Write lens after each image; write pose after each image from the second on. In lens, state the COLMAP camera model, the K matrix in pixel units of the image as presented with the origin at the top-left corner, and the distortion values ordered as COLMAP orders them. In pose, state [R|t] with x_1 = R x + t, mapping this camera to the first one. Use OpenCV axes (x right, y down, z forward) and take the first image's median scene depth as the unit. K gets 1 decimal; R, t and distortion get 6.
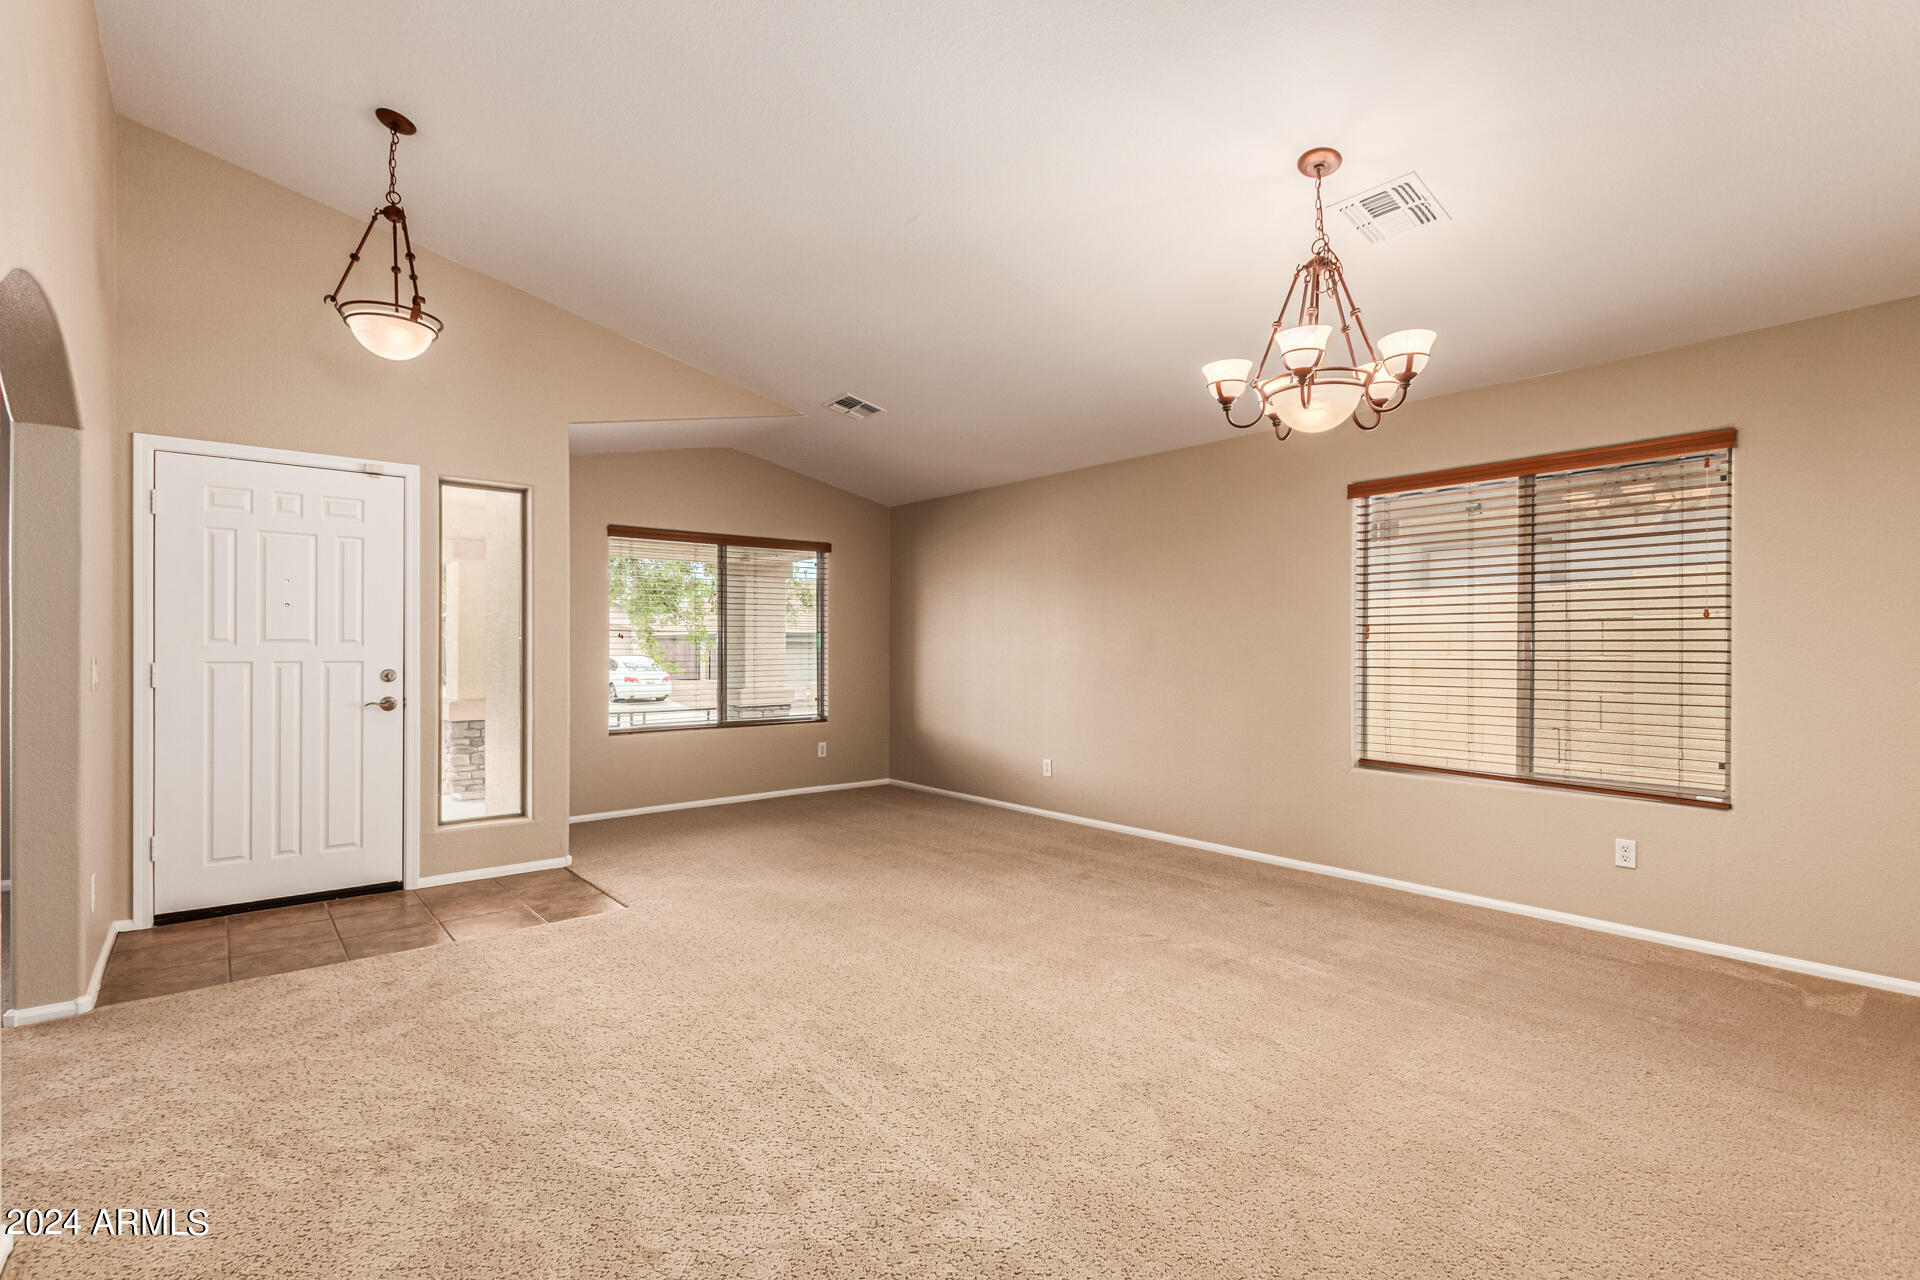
lens RADIAL K [[876.1, 0, 964.9], [0, 876.1, 644.5], [0, 0, 1]] dist [0.001583, -0.000289]
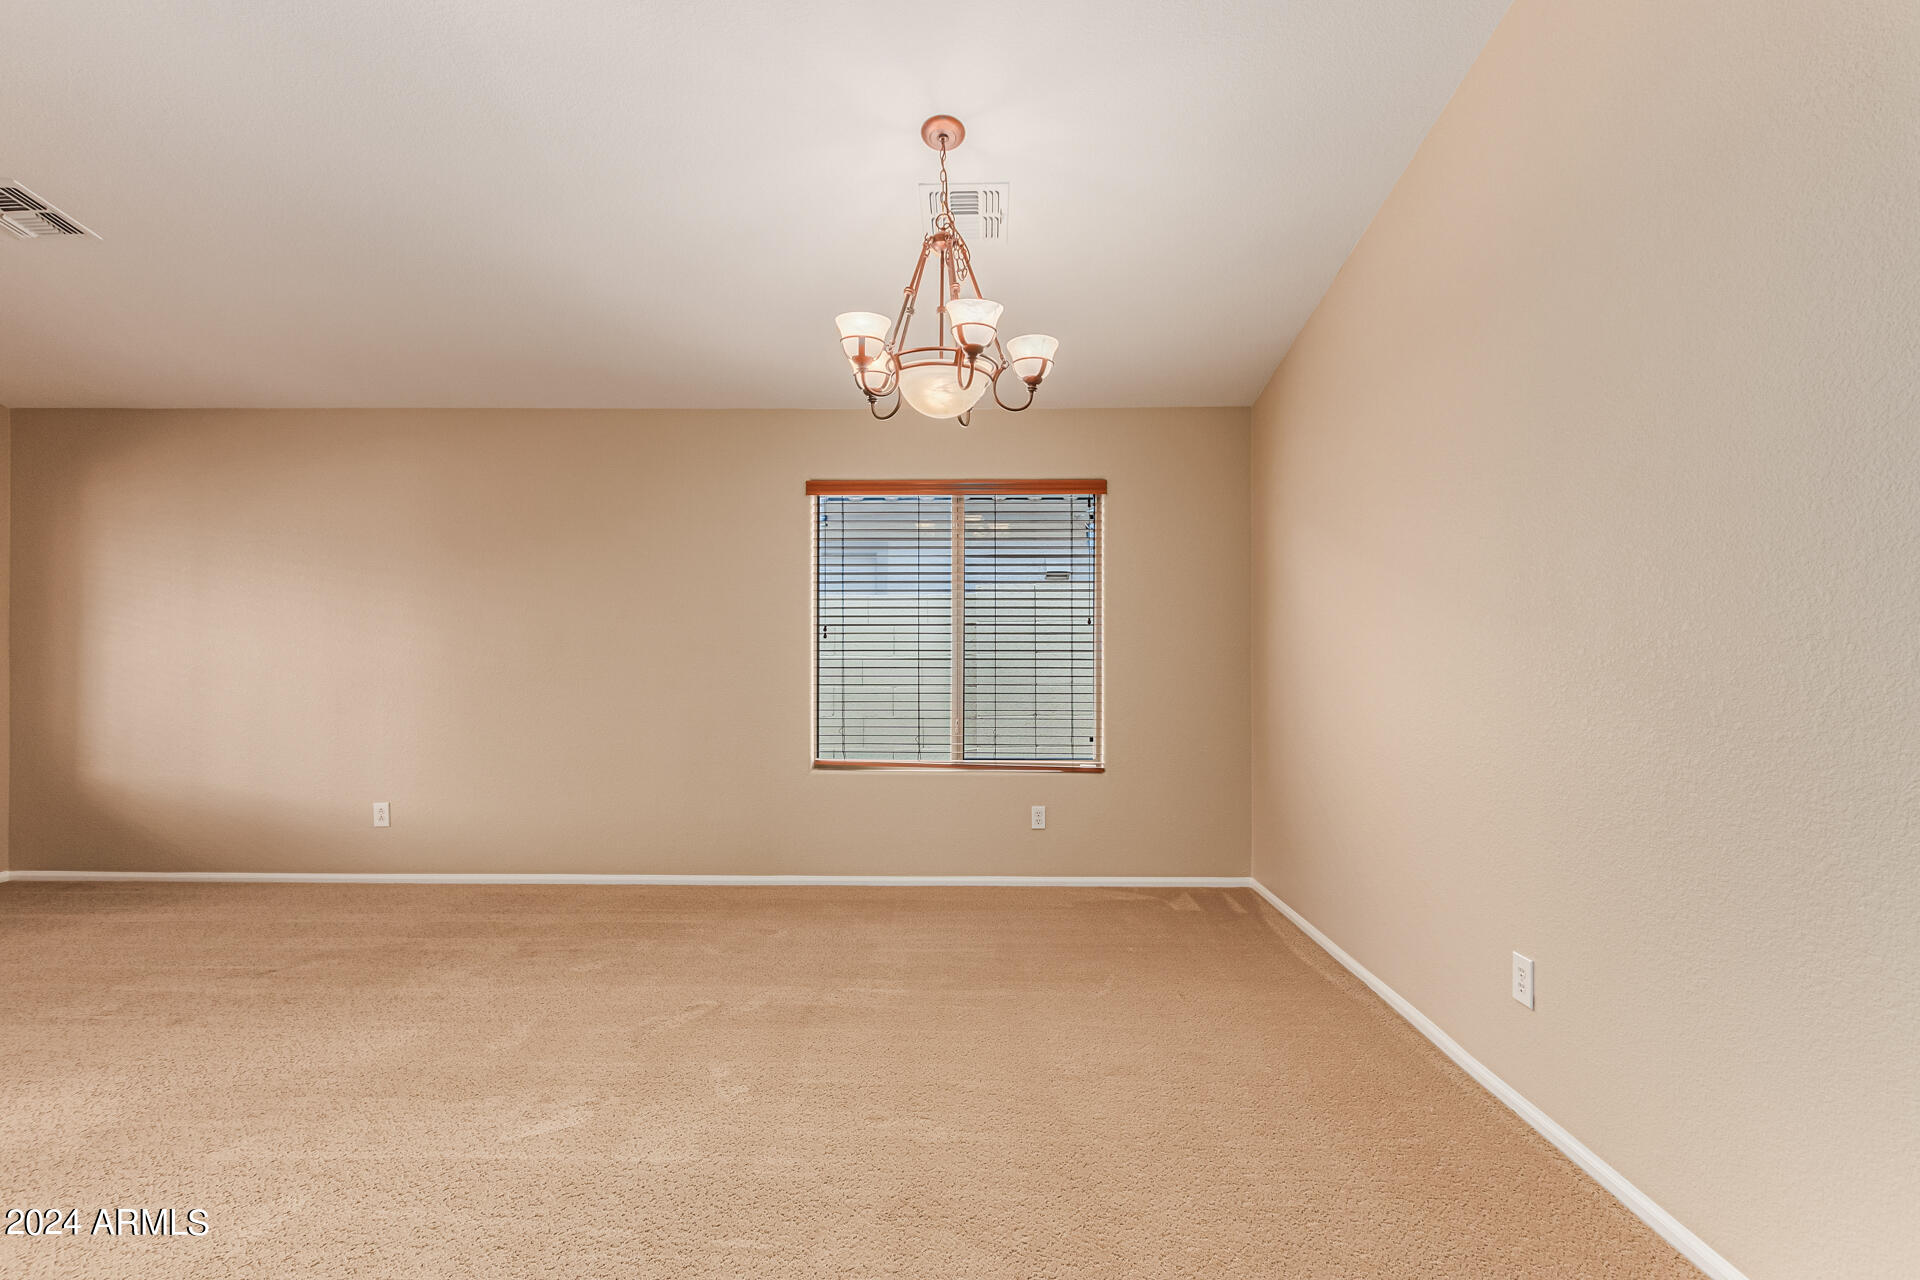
lens RADIAL K [[876.1, 0, 964.9], [0, 876.1, 644.5], [0, 0, 1]] dist [0.001583, -0.000289]
pose [[0.655438, 0.003342, 0.755242, -0.237467], [-0.004135, 0.999991, -0.000836, 0.000261], [-0.755238, -0.002574, 0.655446, 0.293029]]
